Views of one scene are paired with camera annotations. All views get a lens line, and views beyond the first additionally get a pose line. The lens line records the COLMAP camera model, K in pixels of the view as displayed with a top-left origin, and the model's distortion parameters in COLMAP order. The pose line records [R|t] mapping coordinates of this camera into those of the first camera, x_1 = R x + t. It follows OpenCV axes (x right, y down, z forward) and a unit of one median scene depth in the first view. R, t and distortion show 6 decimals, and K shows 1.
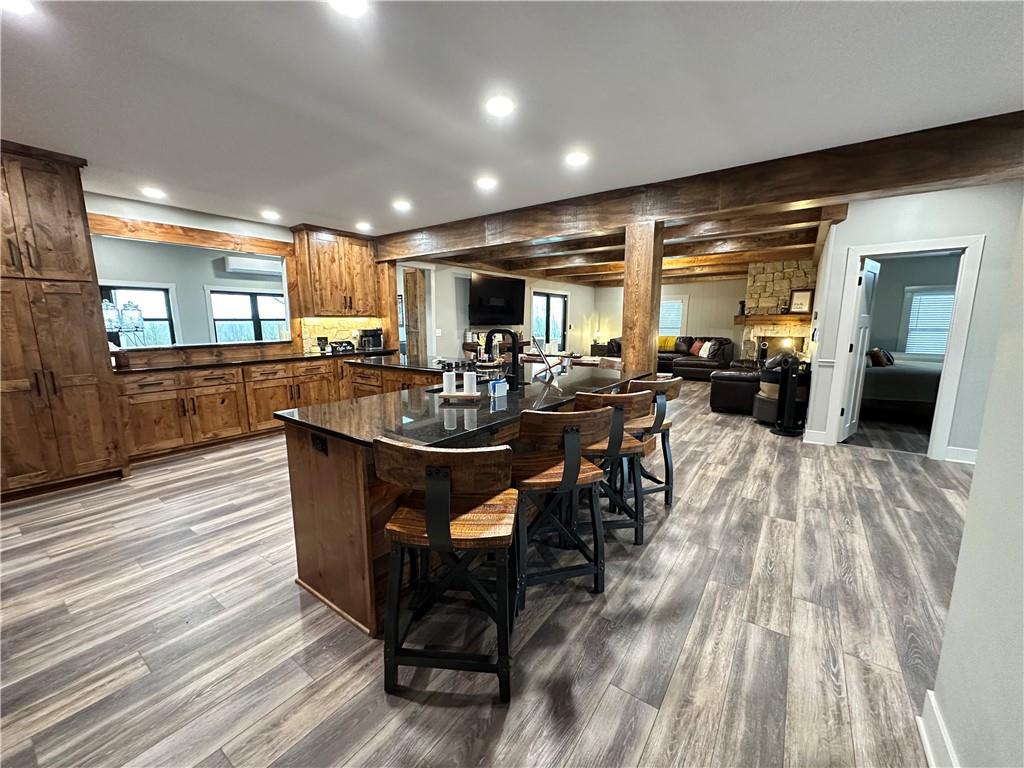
lens RADIAL K [[404.6, 0, 513.3], [0, 404.6, 387.6], [0, 0, 1]] dist [-0.010823, 0.001893]
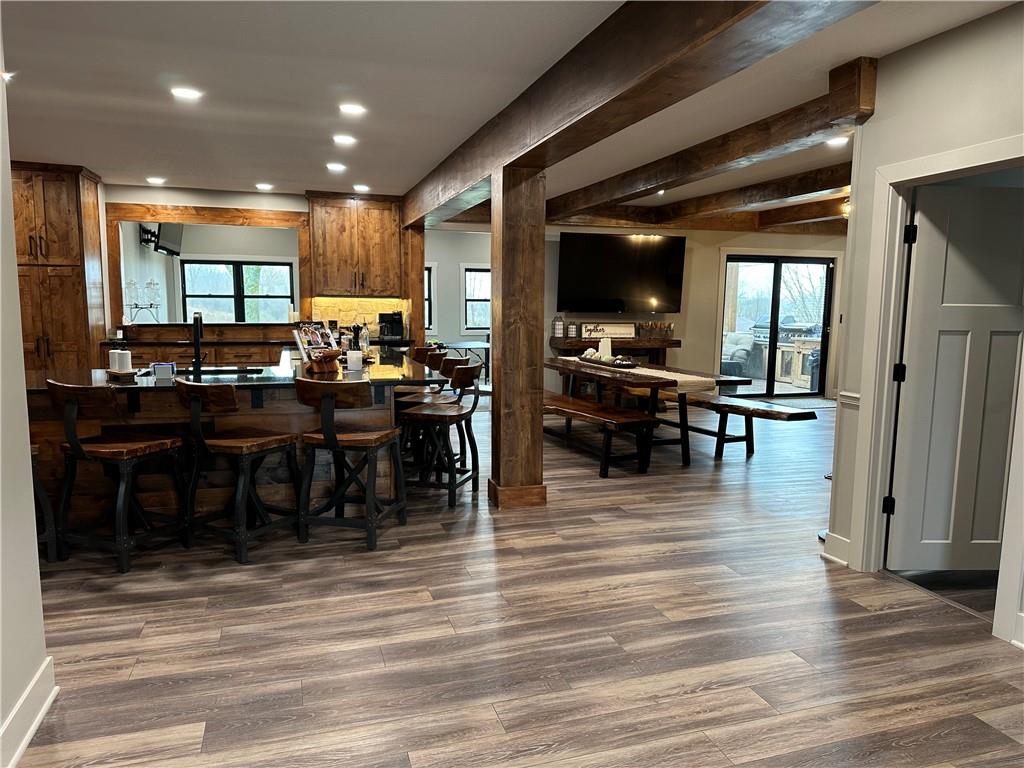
lens RADIAL K [[710.8, 0, 515.9], [0, 710.8, 386.2], [0, 0, 1]] dist [0.058538, -0.067467]
pose [[0.801669, 0.083958, -0.591843, 1.075265], [-0.111005, 0.993776, -0.009385, -0.025616], [0.587371, 0.073221, 0.805999, 0.047858]]
